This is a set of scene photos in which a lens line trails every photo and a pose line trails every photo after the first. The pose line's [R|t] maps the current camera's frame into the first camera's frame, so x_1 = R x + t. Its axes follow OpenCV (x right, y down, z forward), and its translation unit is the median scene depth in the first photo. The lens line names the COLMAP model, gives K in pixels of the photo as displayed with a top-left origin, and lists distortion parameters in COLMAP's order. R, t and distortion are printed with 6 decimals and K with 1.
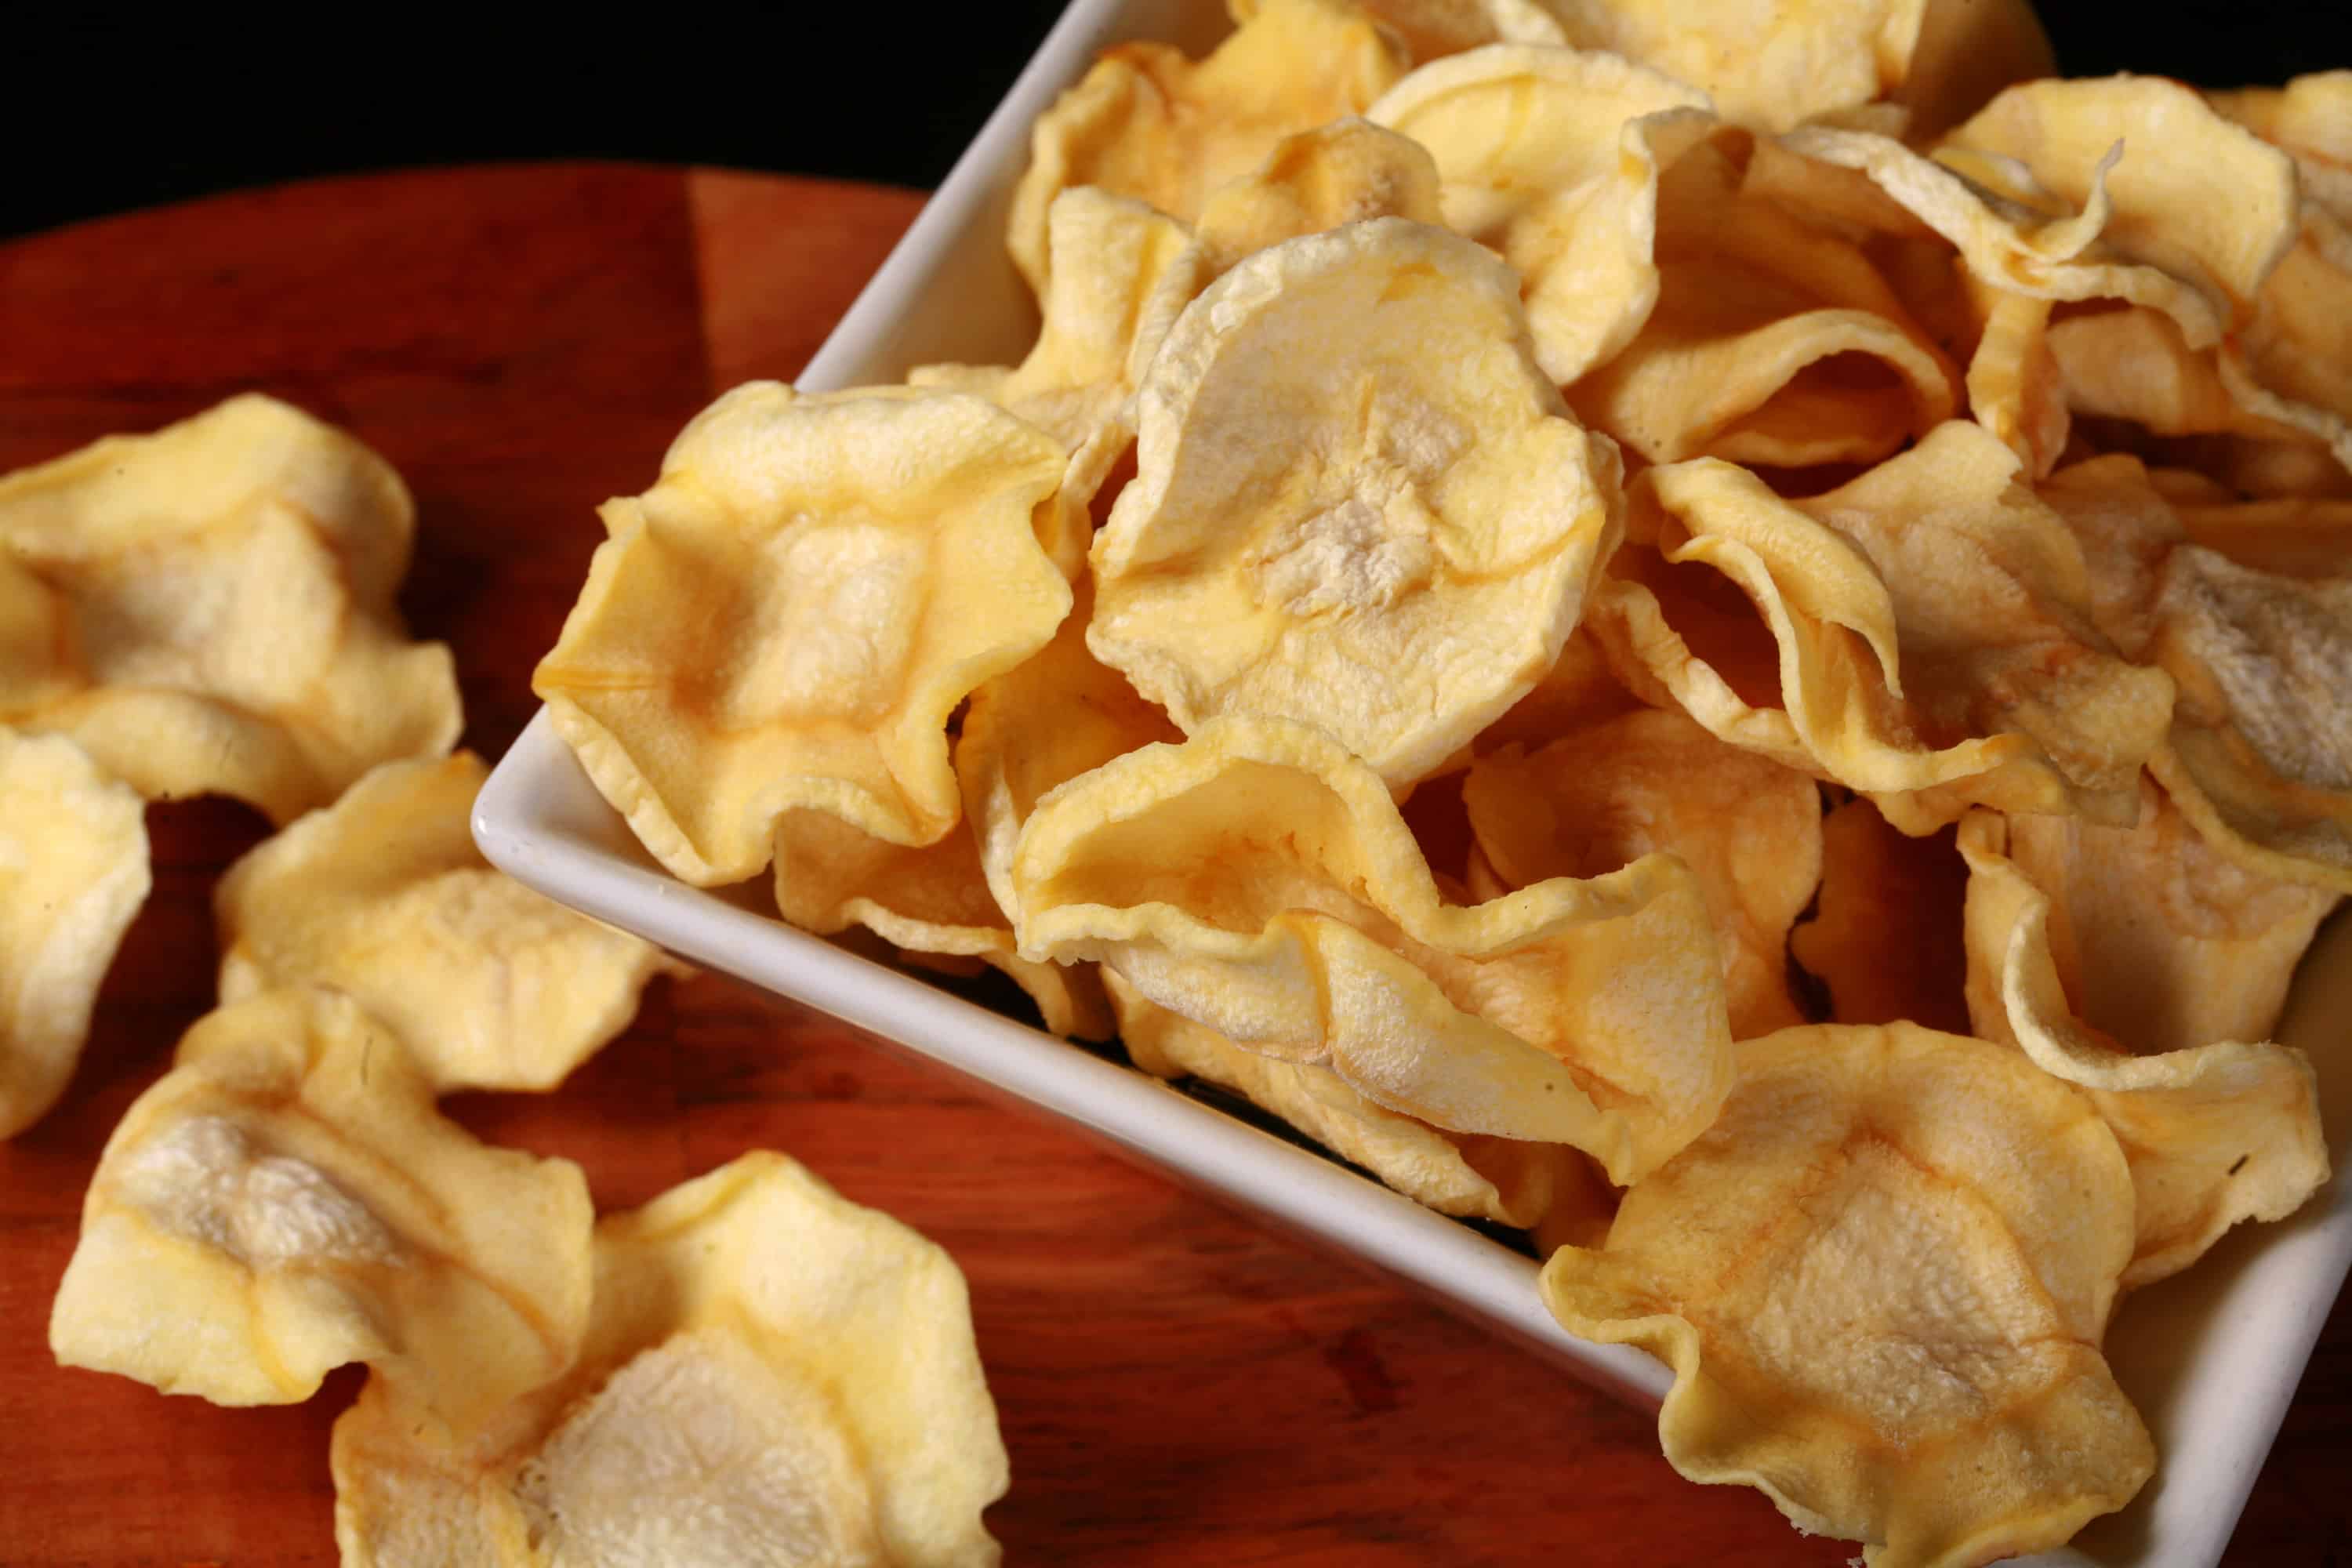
lens RADIAL K [[7908.2, 0, 1176.0], [0, 7908.2, 784.0], [0, 0, 1]] dist [-0.044410, -0.574797]
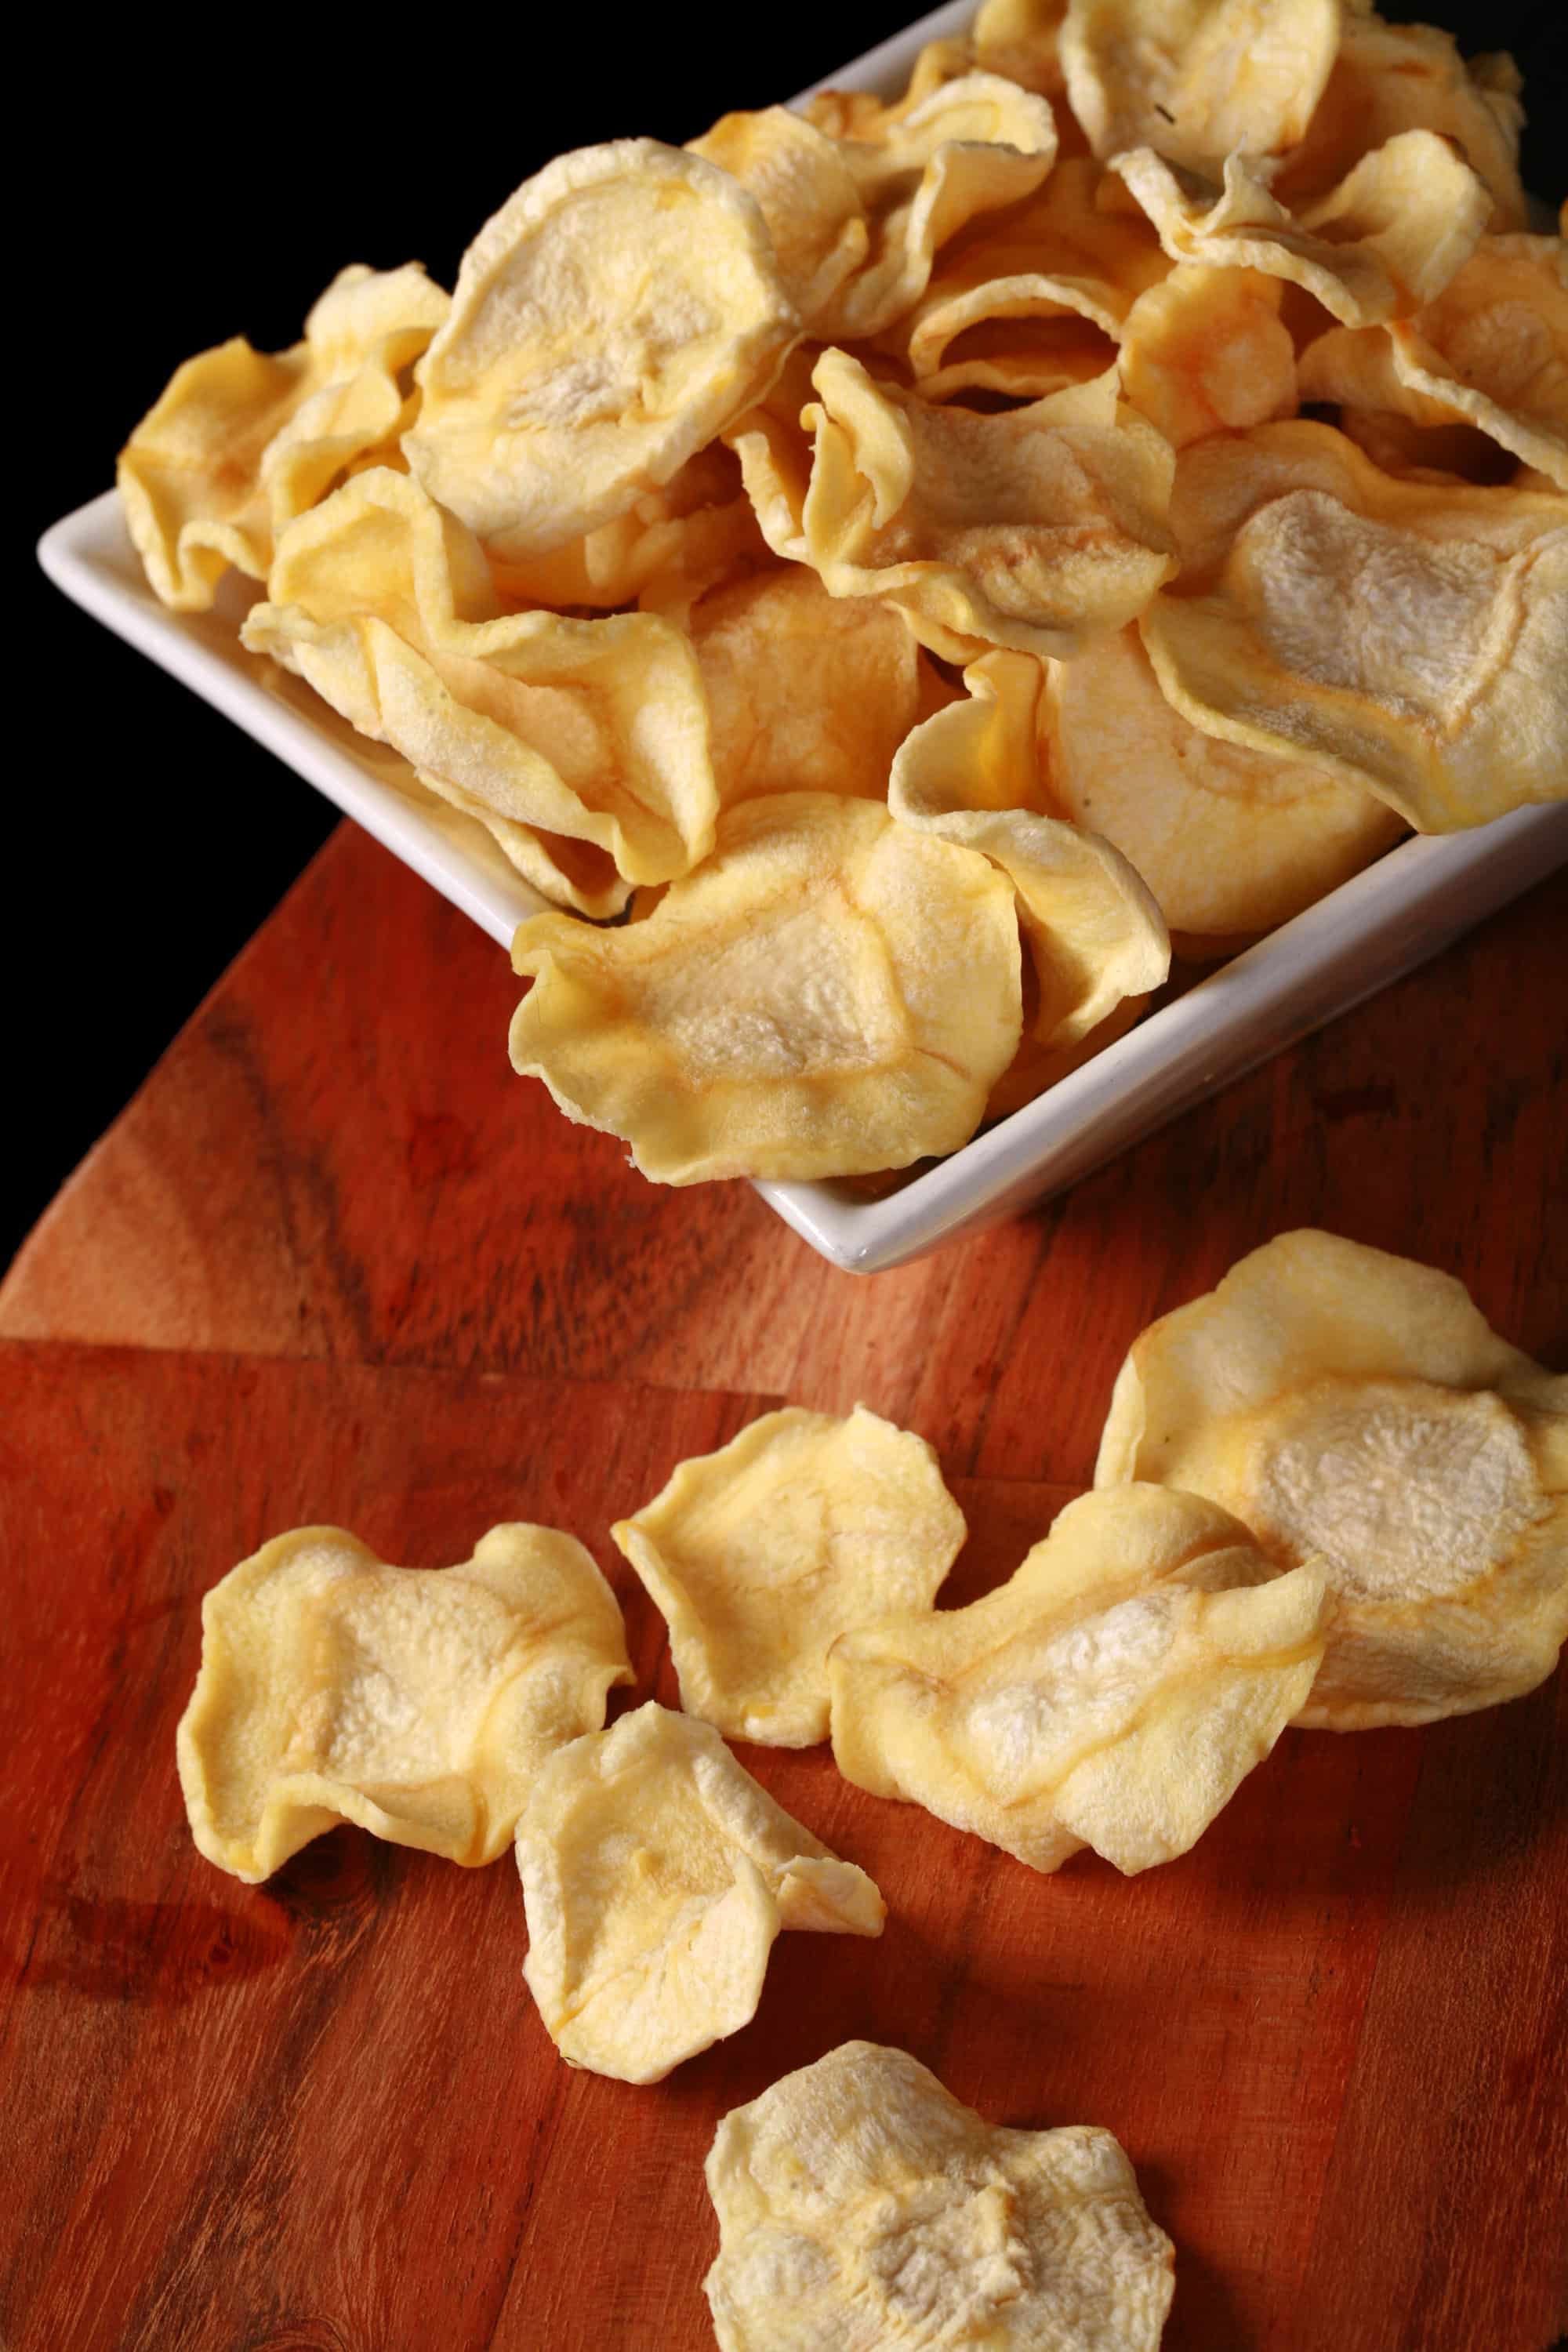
lens RADIAL K [[7908.2, 0, 784.0], [0, 7908.2, 1176.0], [0, 0, 1]] dist [-0.044410, -0.574797]
pose [[0.840815, 0.134292, -0.524401, 0.748244], [-0.174874, 0.984183, -0.028353, 0.128370], [0.512298, 0.115544, 0.851000, -0.070682]]
